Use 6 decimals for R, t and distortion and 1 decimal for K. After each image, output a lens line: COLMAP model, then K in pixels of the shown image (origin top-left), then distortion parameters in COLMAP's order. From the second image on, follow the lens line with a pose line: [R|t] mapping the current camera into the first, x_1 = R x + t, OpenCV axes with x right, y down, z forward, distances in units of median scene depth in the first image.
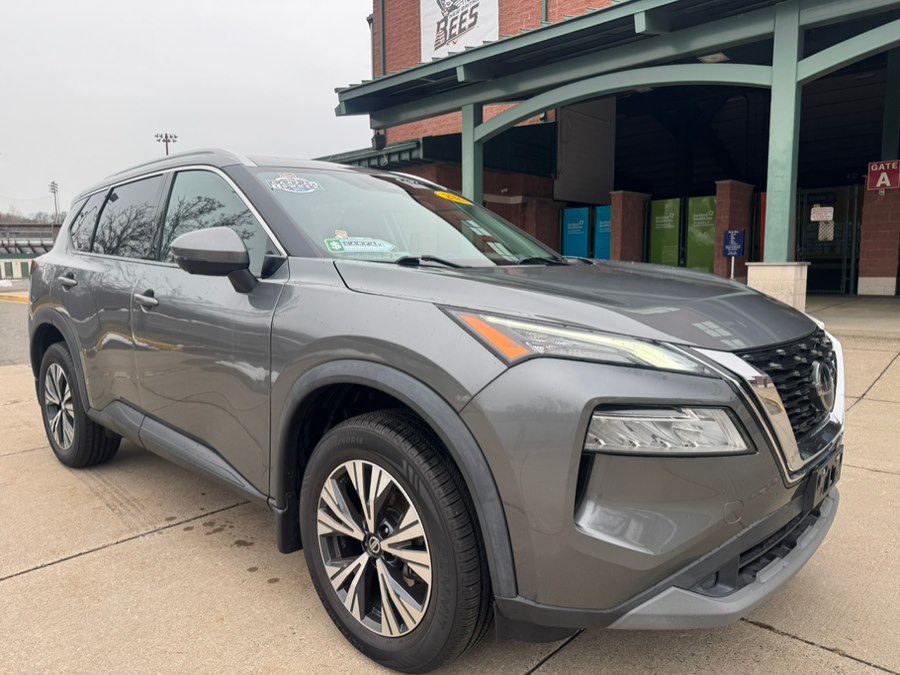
lens RADIAL K [[632.0, 0, 445.9], [0, 632.0, 340.4], [0, 0, 1]] dist [0.063790, -0.078727]
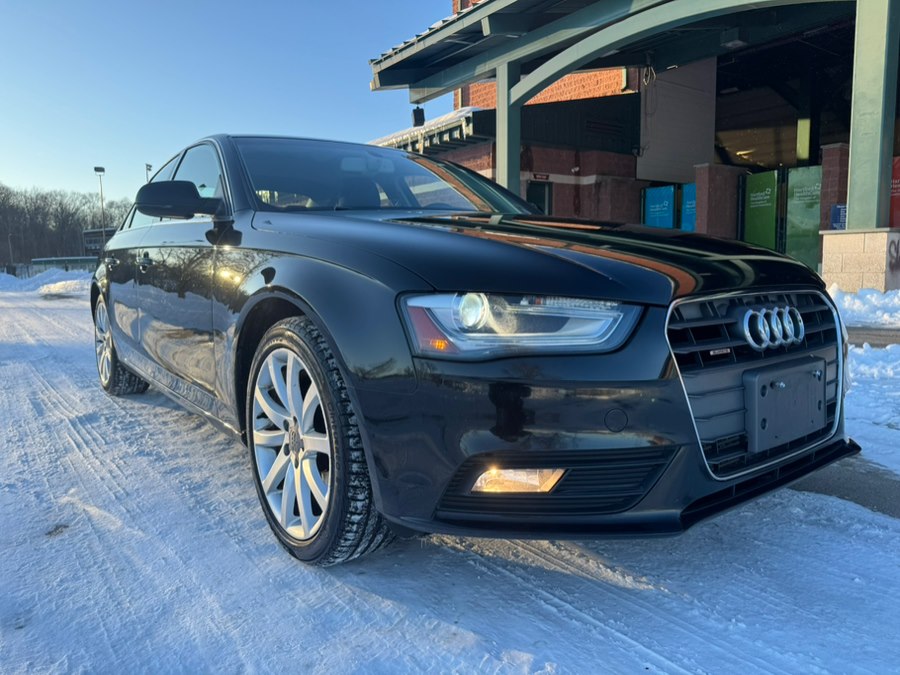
lens RADIAL K [[635.9, 0, 442.7], [0, 635.9, 333.7], [0, 0, 1]] dist [0.051766, -0.075447]
pose [[0.981486, 0.014228, -0.191006, 0.095300], [-0.016506, 0.999810, -0.010345, 0.008468], [0.190822, 0.013306, 0.981534, 0.091390]]
